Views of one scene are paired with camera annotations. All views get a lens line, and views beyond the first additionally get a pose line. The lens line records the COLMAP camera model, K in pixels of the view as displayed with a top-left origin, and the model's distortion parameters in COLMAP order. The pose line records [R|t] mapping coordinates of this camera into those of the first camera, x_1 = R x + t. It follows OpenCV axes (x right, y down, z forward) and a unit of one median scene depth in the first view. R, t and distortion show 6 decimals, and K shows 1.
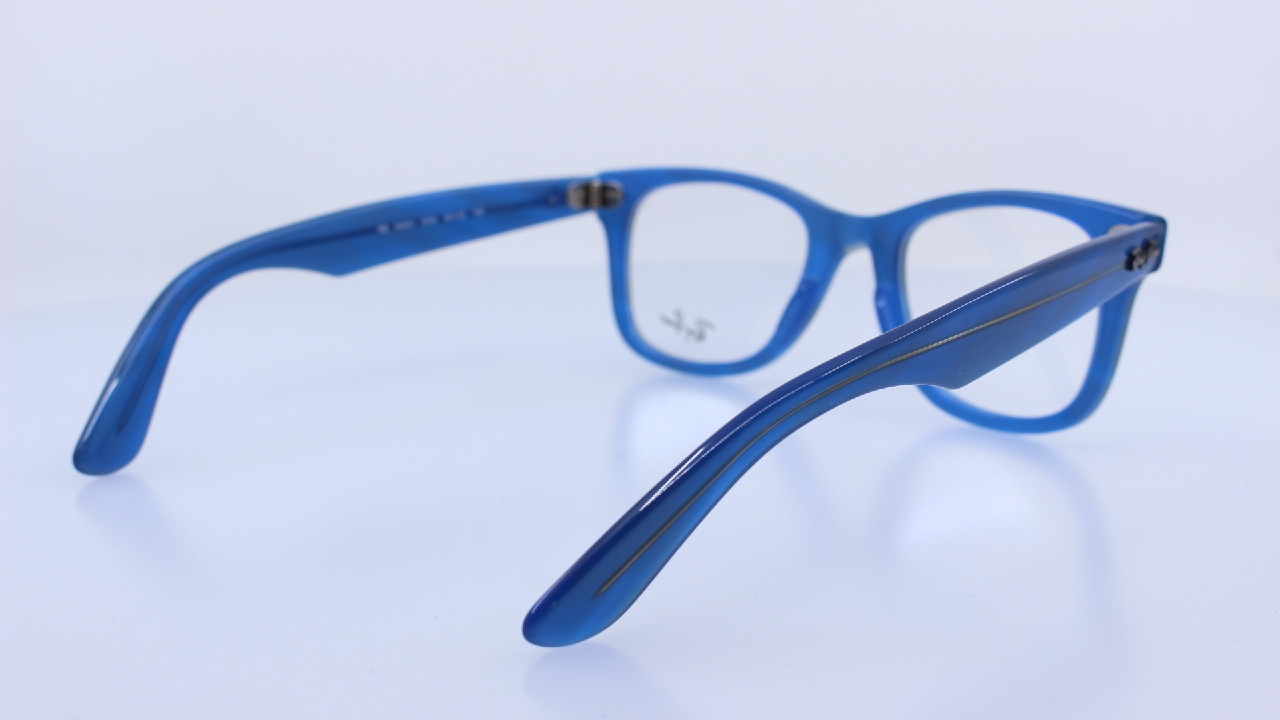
lens RADIAL K [[1628.8, 0, 646.4], [0, 1628.8, 367.5], [0, 0, 1]] dist [-0.167584, 0.000000]
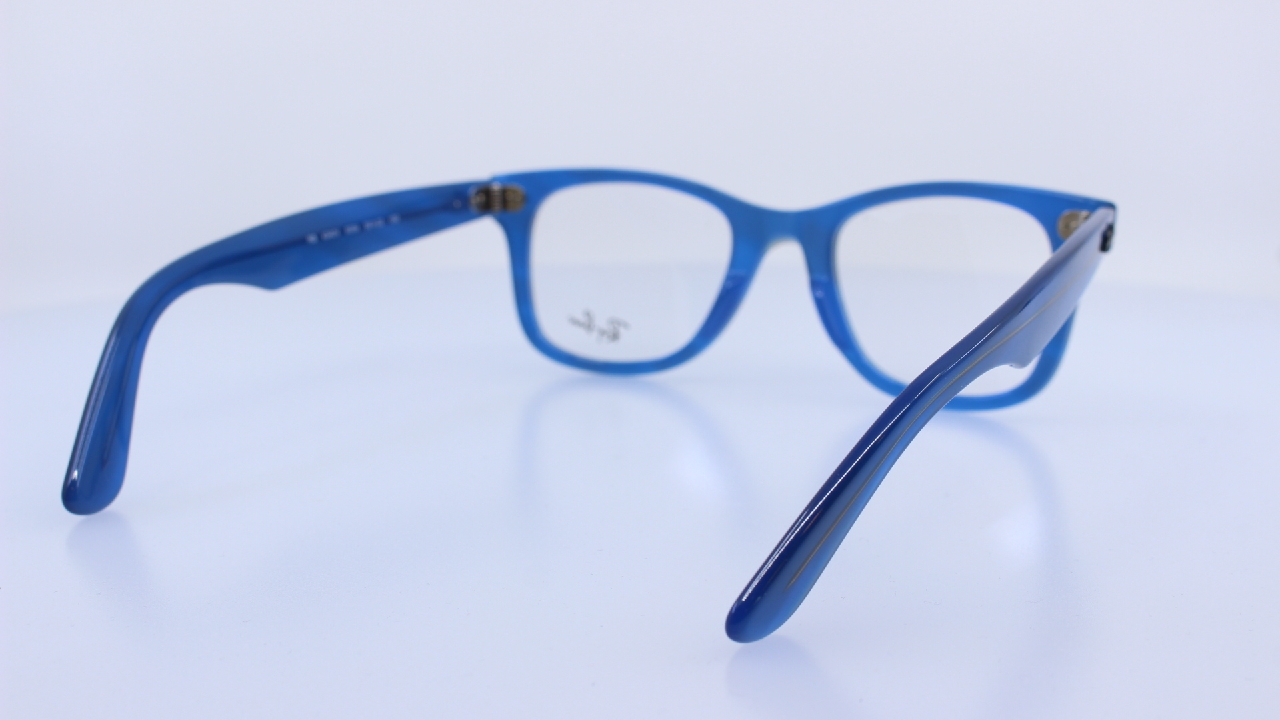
lens RADIAL K [[1628.8, 0, 644.9], [0, 1628.8, 353.0], [0, 0, 1]] dist [-0.167584, 0.000000]
pose [[0.966583, -0.050247, 0.251381, -0.209937], [0.052542, 0.998616, -0.002421, -0.005476], [-0.250911, 0.015548, 0.967885, 0.025751]]
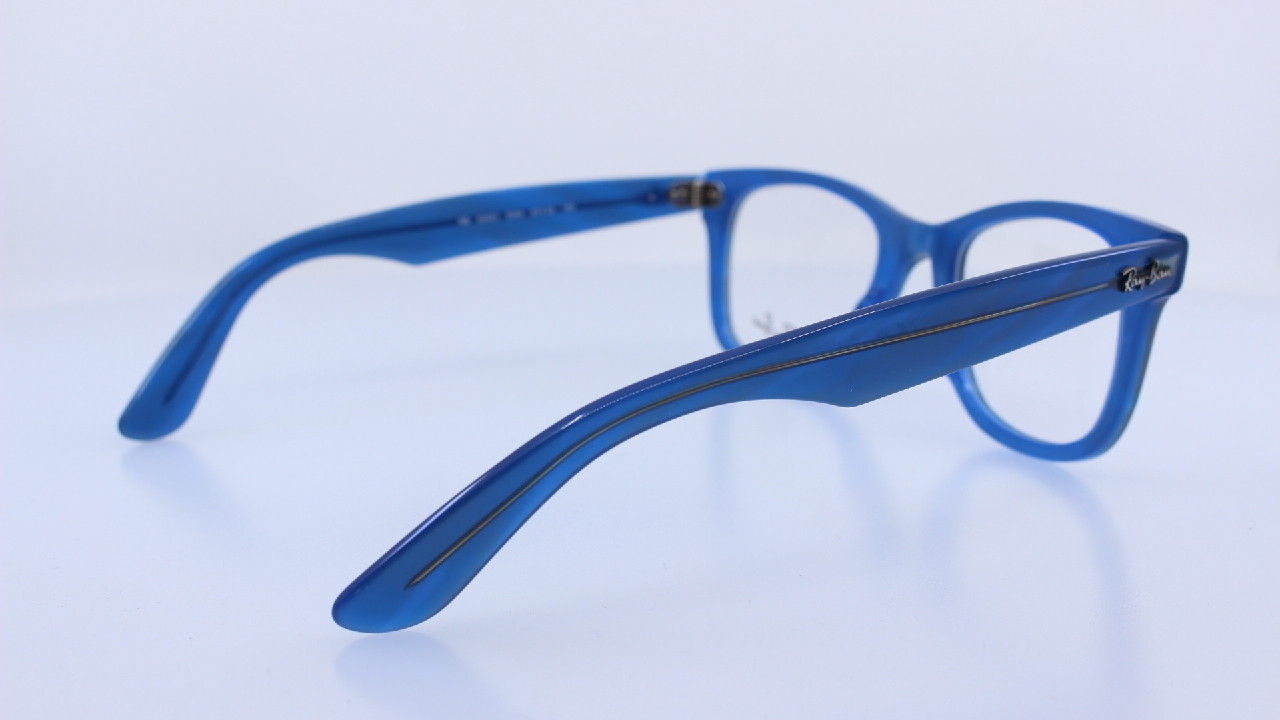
lens RADIAL K [[1628.8, 0, 638.0], [0, 1628.8, 359.3], [0, 0, 1]] dist [-0.167584, 0.000000]
pose [[0.964656, 0.051925, -0.258346, 0.210251], [-0.052247, 0.998618, 0.005627, -0.009061], [0.258282, 0.008070, 0.966036, 0.028097]]
